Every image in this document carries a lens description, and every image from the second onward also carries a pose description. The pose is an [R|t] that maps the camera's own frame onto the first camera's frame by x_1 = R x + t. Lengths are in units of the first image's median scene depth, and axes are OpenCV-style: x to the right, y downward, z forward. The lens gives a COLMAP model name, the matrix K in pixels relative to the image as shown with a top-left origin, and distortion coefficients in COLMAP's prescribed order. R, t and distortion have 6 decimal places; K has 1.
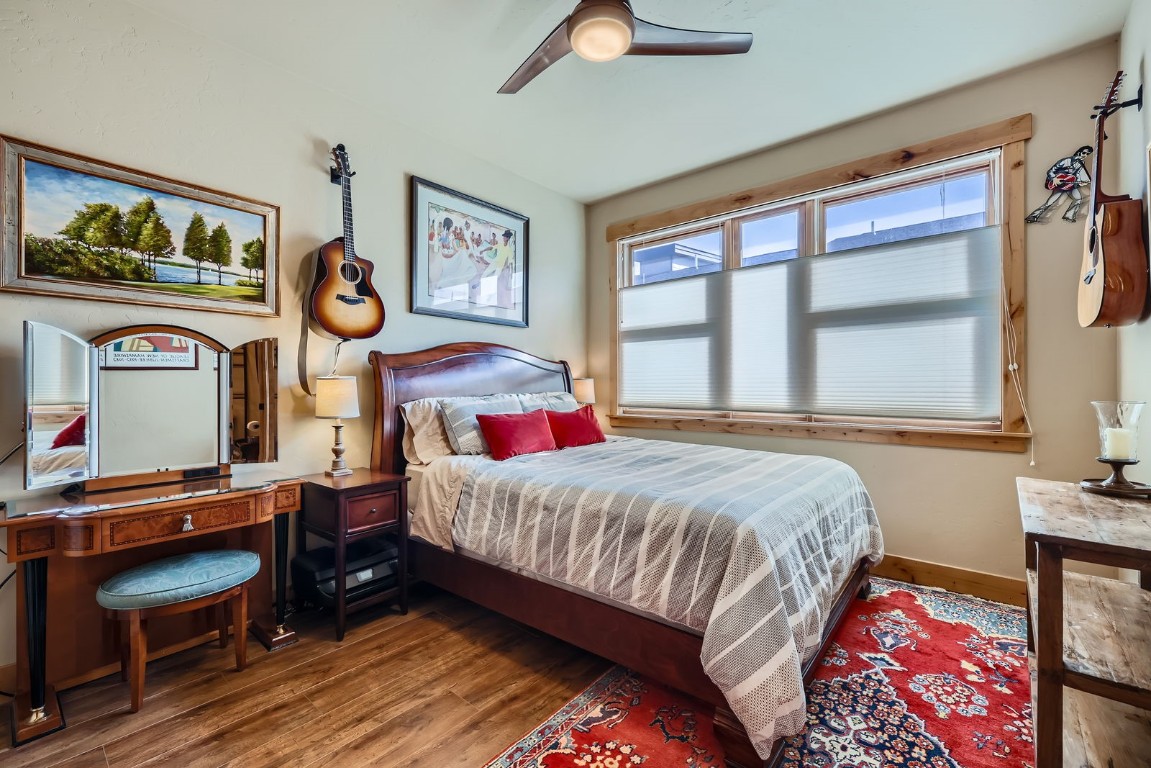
lens RADIAL K [[488.2, 0, 572.3], [0, 488.2, 384.6], [0, 0, 1]] dist [0.007567, -0.001833]
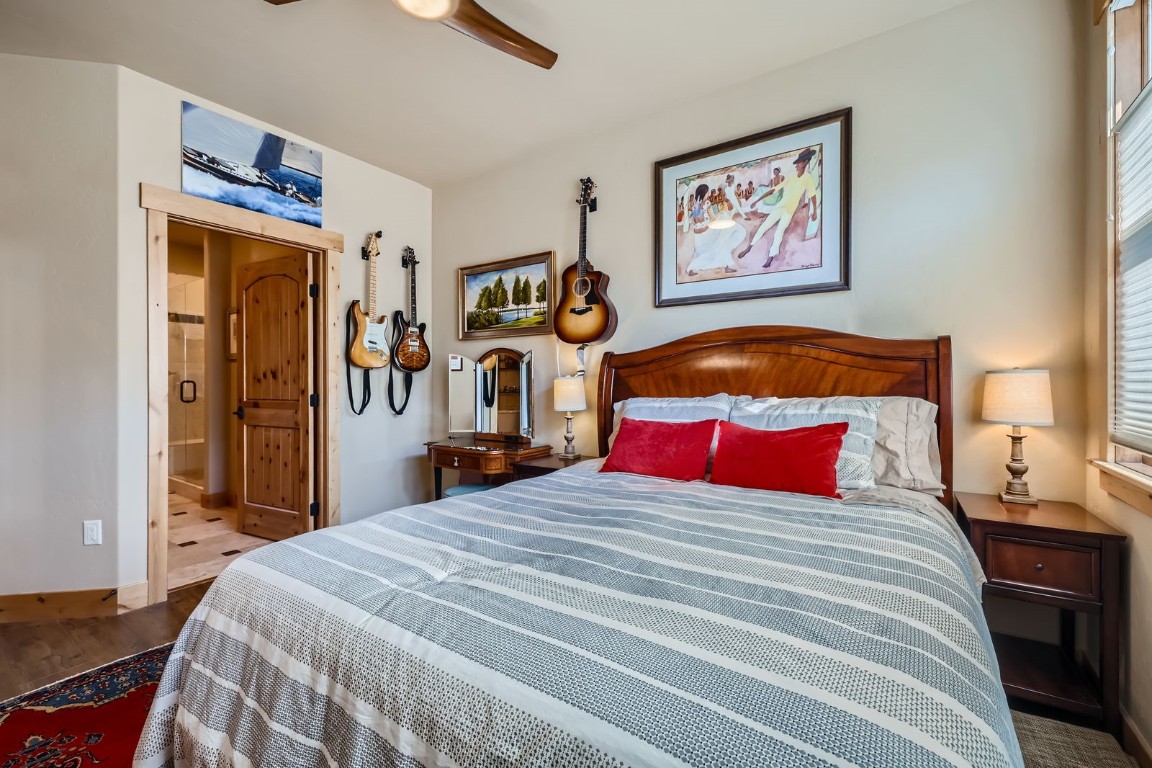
lens RADIAL K [[488.6, 0, 572.1], [0, 488.6, 383.4], [0, 0, 1]] dist [0.007567, -0.001833]
pose [[0.092168, 0.004662, -0.995733, 0.688515], [0.002646, 0.999984, 0.004927, -0.005927], [0.995740, -0.003089, 0.092154, 0.856535]]
